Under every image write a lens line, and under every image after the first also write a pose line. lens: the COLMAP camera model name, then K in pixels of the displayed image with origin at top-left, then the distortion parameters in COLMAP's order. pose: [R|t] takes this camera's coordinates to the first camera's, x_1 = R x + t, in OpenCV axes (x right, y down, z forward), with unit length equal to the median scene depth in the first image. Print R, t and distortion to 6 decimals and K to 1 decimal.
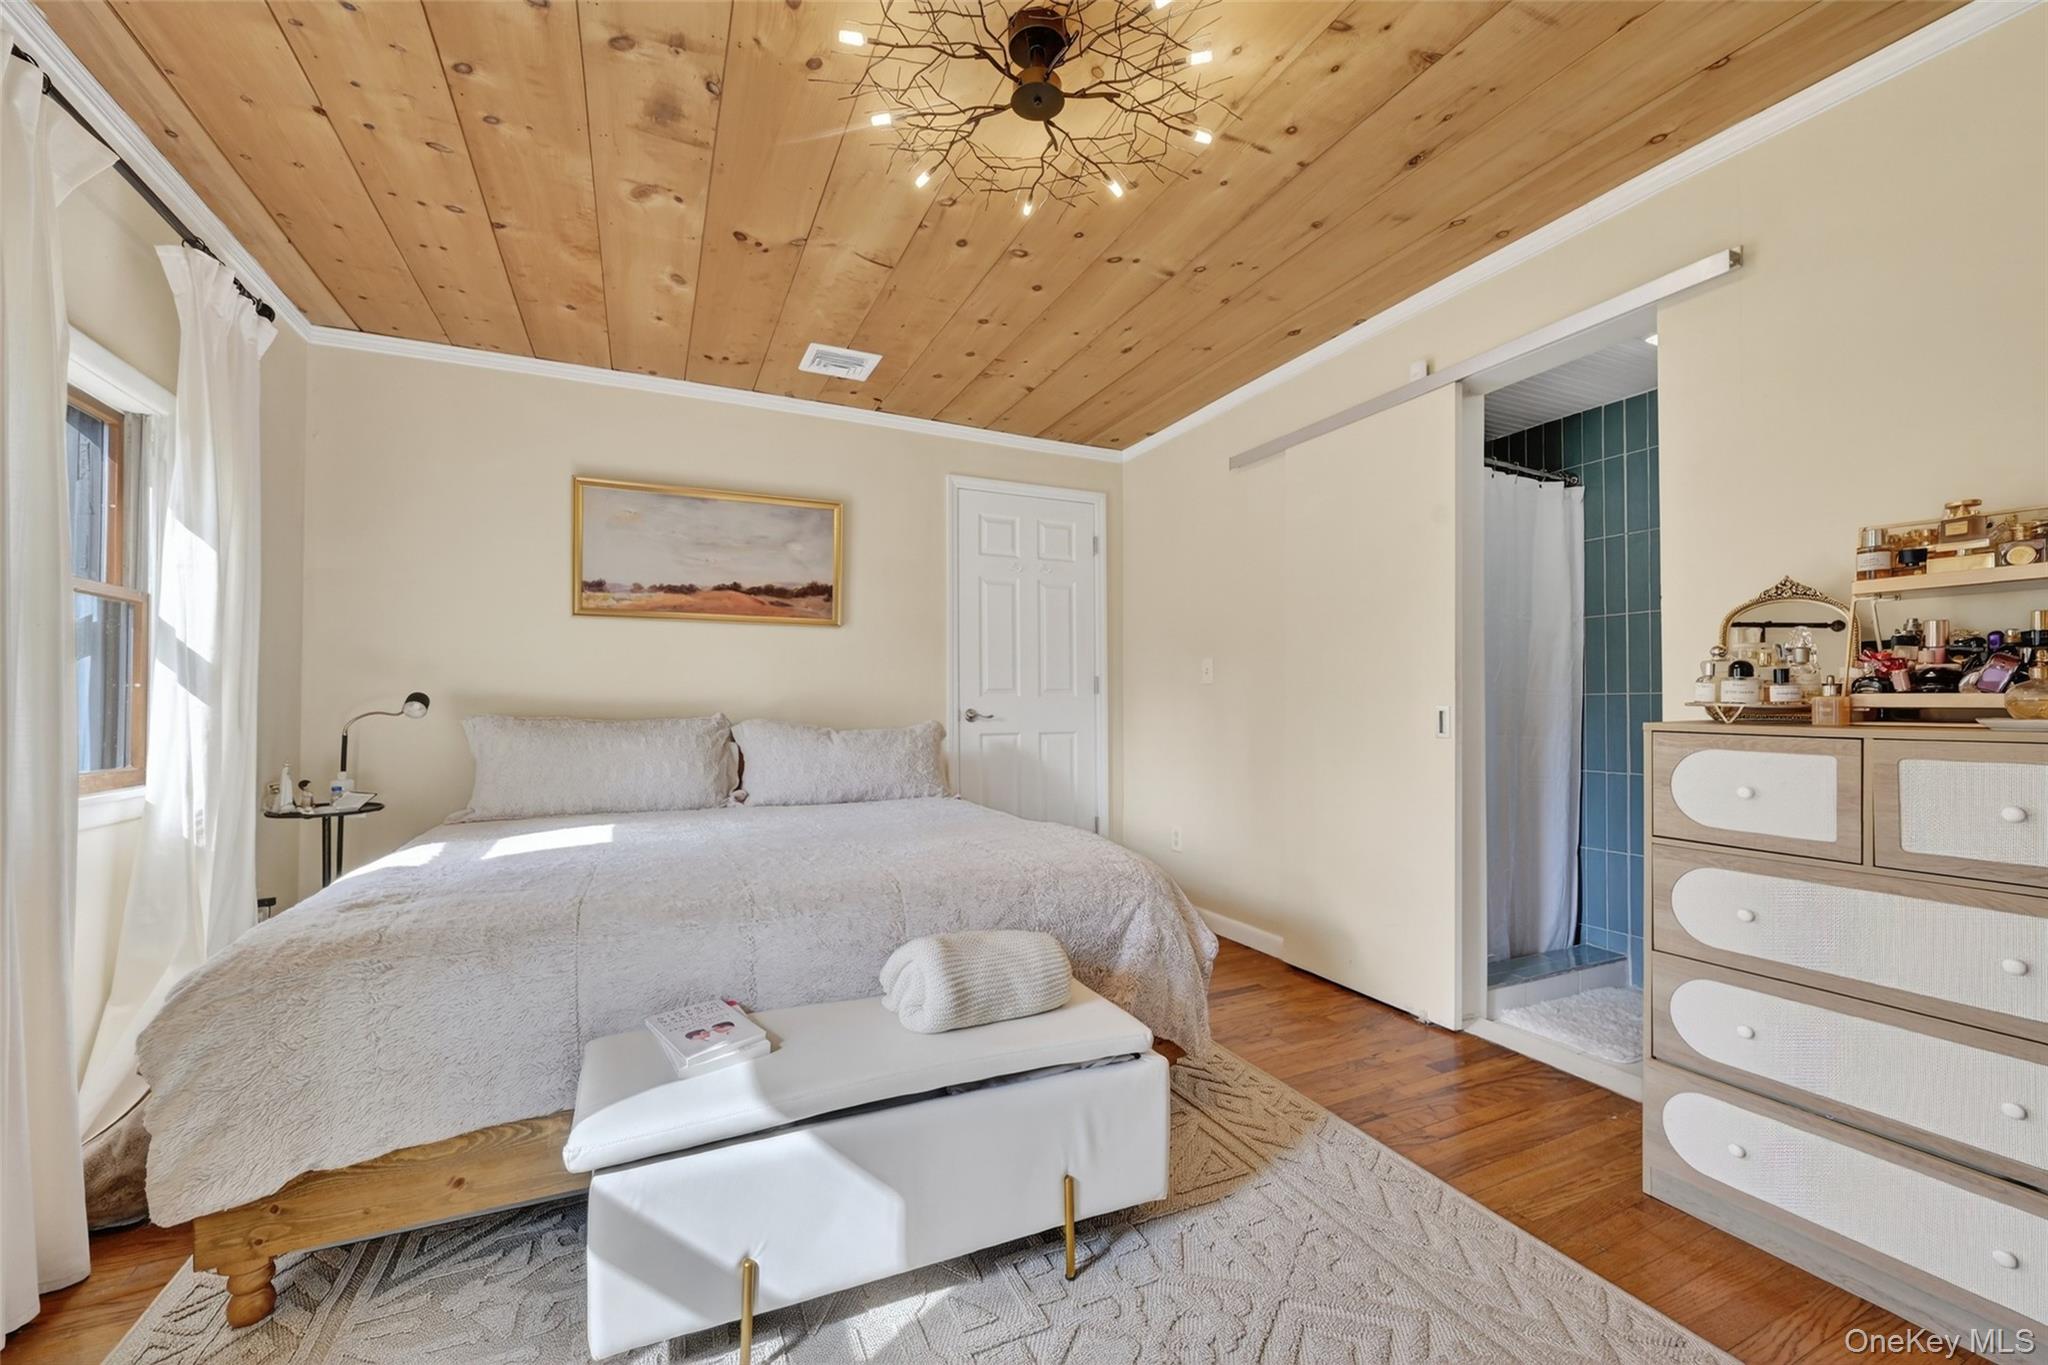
lens RADIAL K [[846.9, 0, 1030.1], [0, 846.9, 692.2], [0, 0, 1]] dist [0.001017, -0.000043]
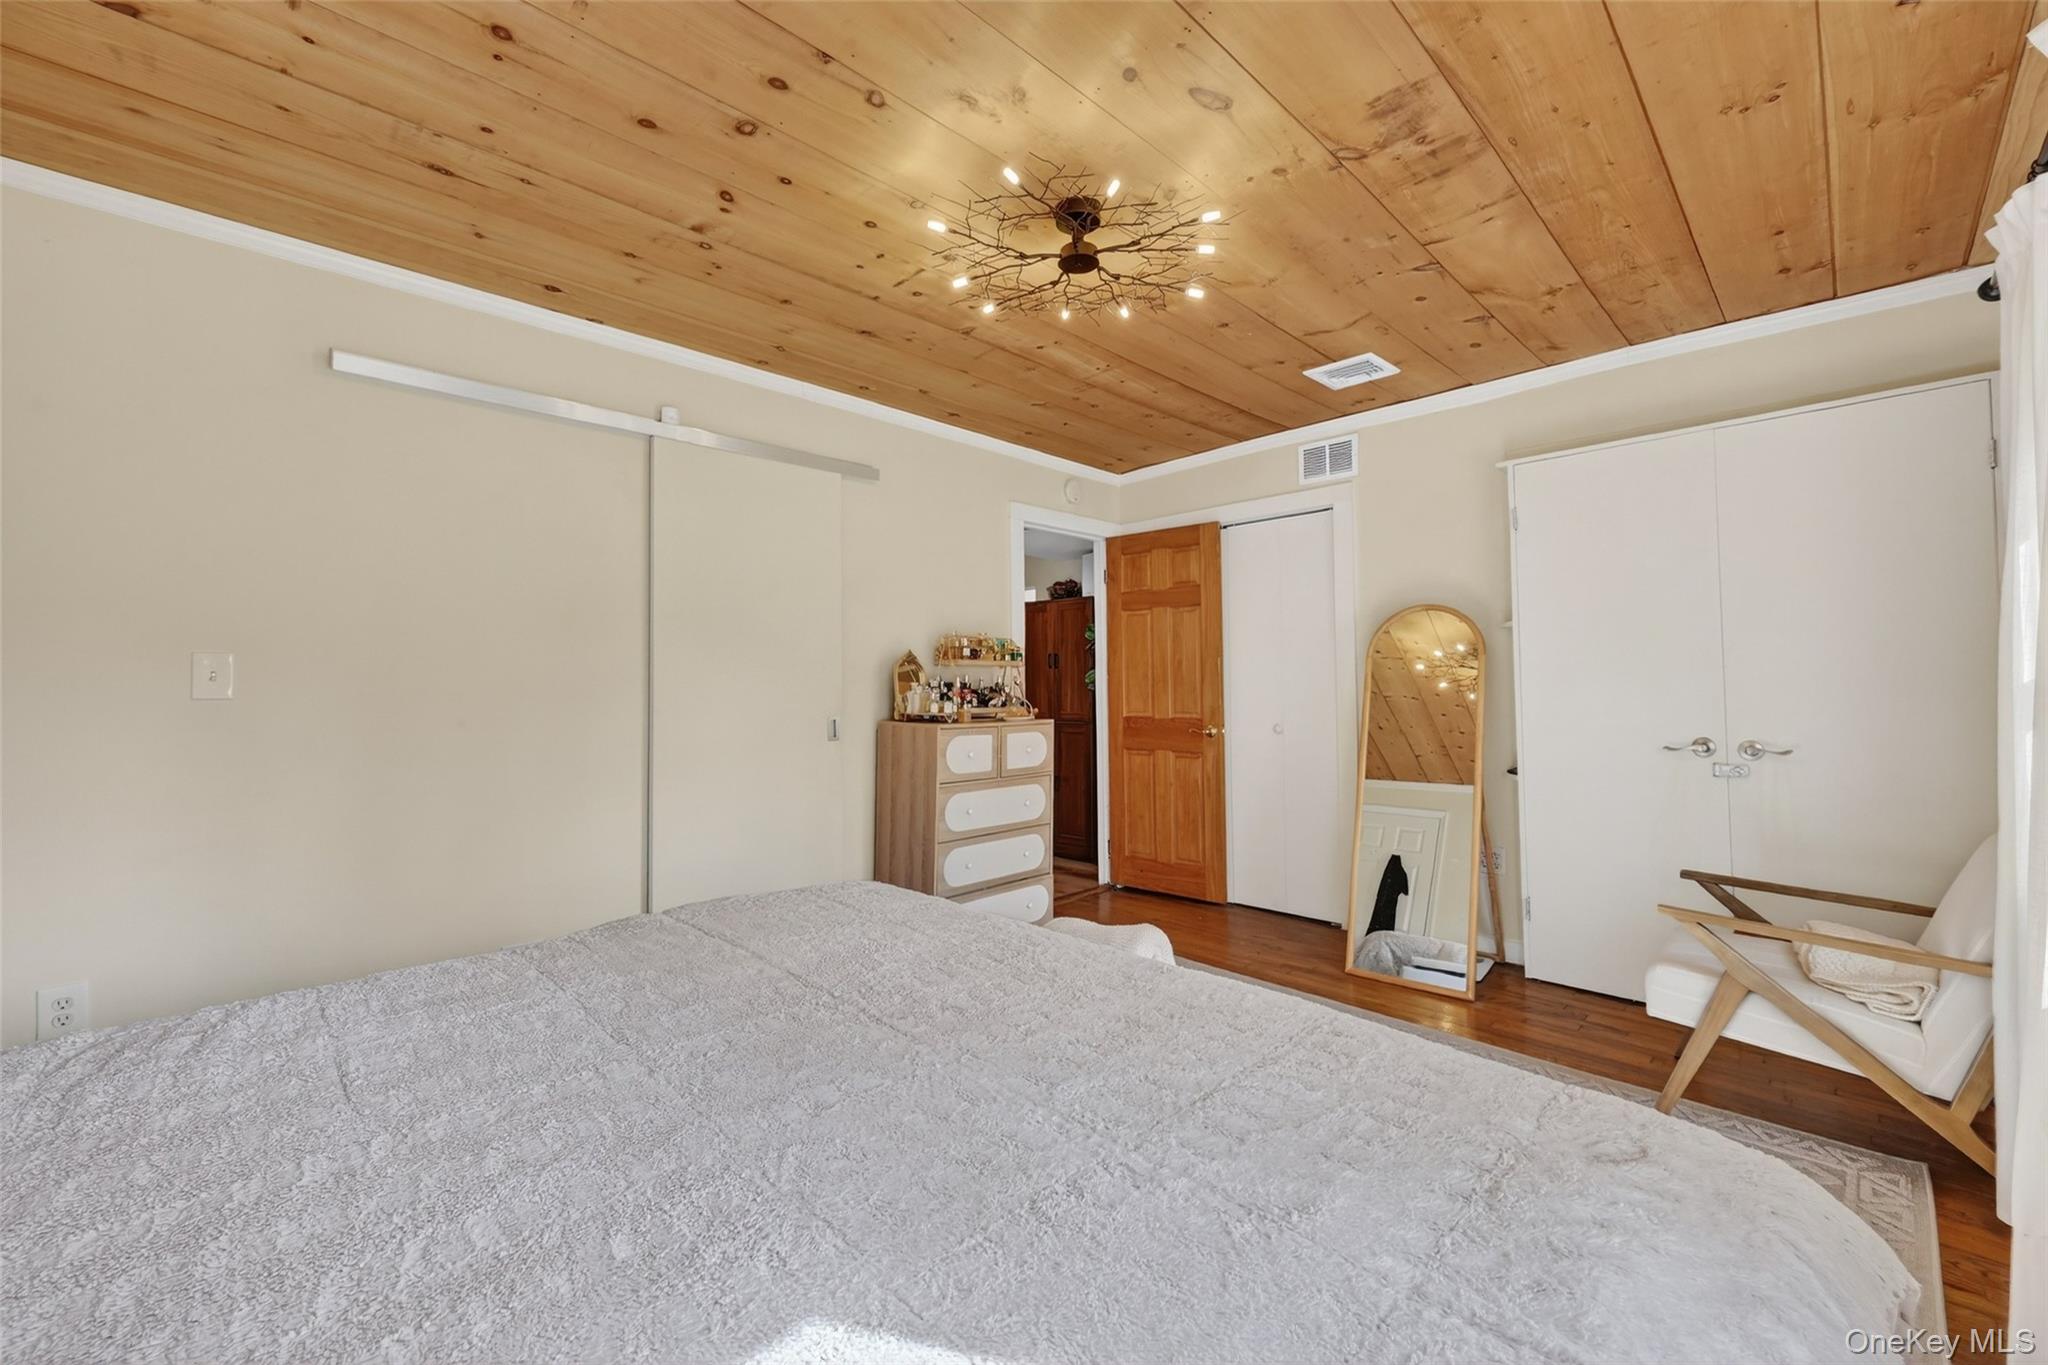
lens RADIAL K [[846.9, 0, 1030.1], [0, 846.9, 692.2], [0, 0, 1]] dist [0.001017, -0.000043]
pose [[-0.350909, -0.000581, 0.936409, -0.594657], [-0.001675, 0.999999, -0.000007, -0.020085], [-0.936408, -0.001571, -0.350910, 0.770487]]
